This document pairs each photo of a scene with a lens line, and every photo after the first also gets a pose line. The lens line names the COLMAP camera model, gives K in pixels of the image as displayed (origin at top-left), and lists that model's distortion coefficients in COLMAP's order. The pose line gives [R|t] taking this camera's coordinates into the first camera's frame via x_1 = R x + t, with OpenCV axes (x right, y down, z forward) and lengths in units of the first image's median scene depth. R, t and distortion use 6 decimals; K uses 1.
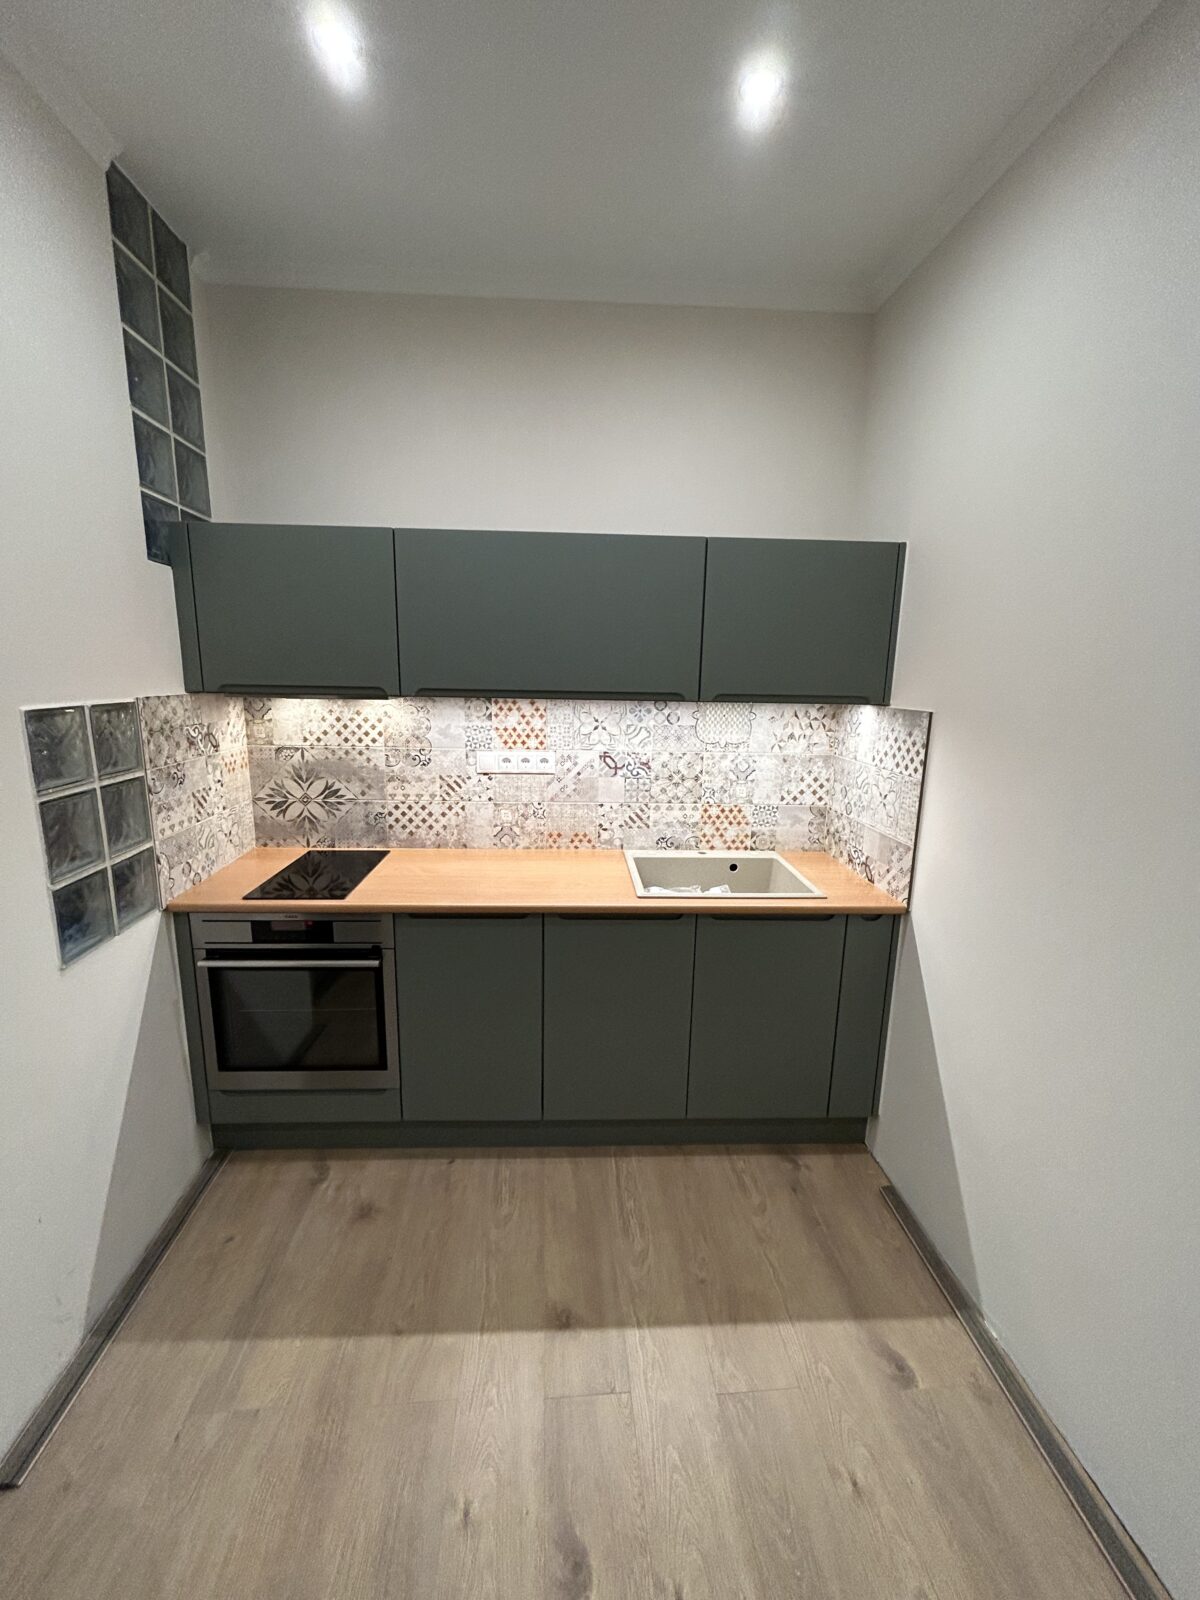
lens RADIAL K [[648.8, 0, 587.2], [0, 648.8, 800.2], [0, 0, 1]] dist [-0.001352, -0.000206]
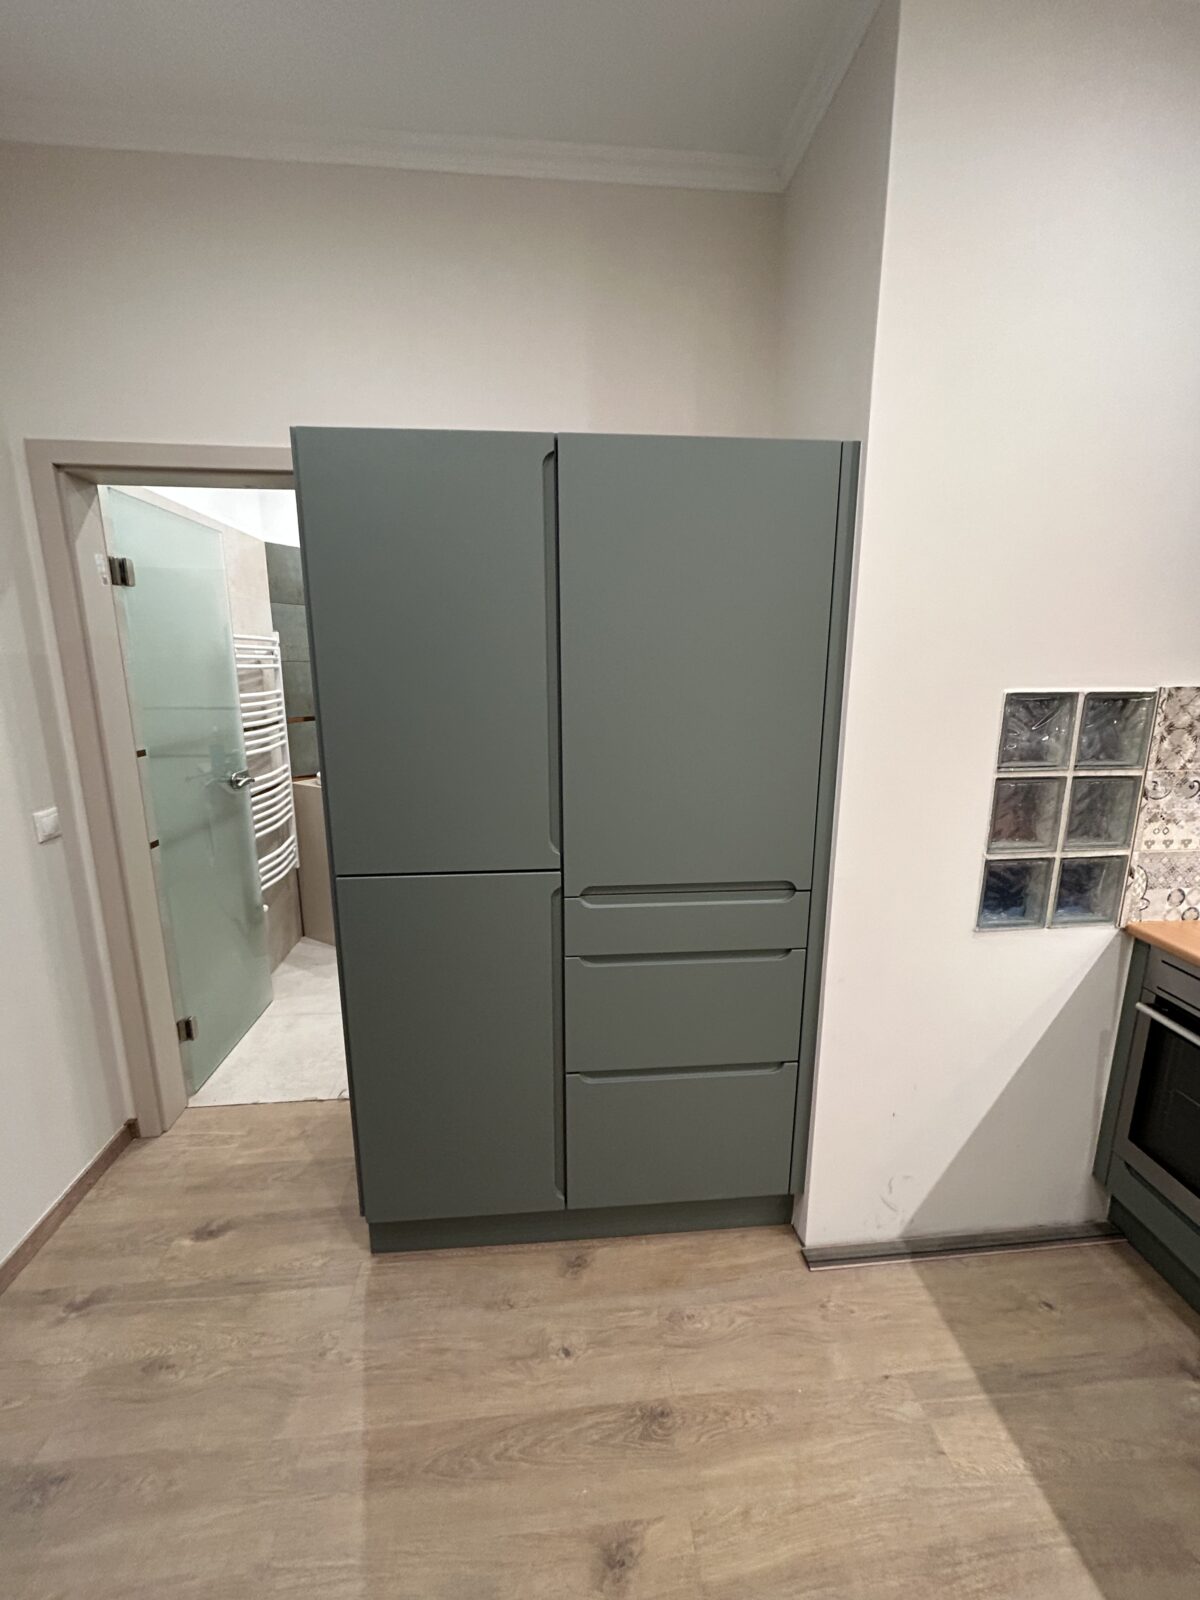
lens RADIAL K [[648.8, 0, 597.0], [0, 648.8, 793.1], [0, 0, 1]] dist [-0.001352, -0.000206]
pose [[0.012667, 0.193031, -0.981111, 0.173987], [-0.195435, 0.962744, 0.186894, -0.035190], [0.980635, 0.189376, 0.049920, 0.237002]]
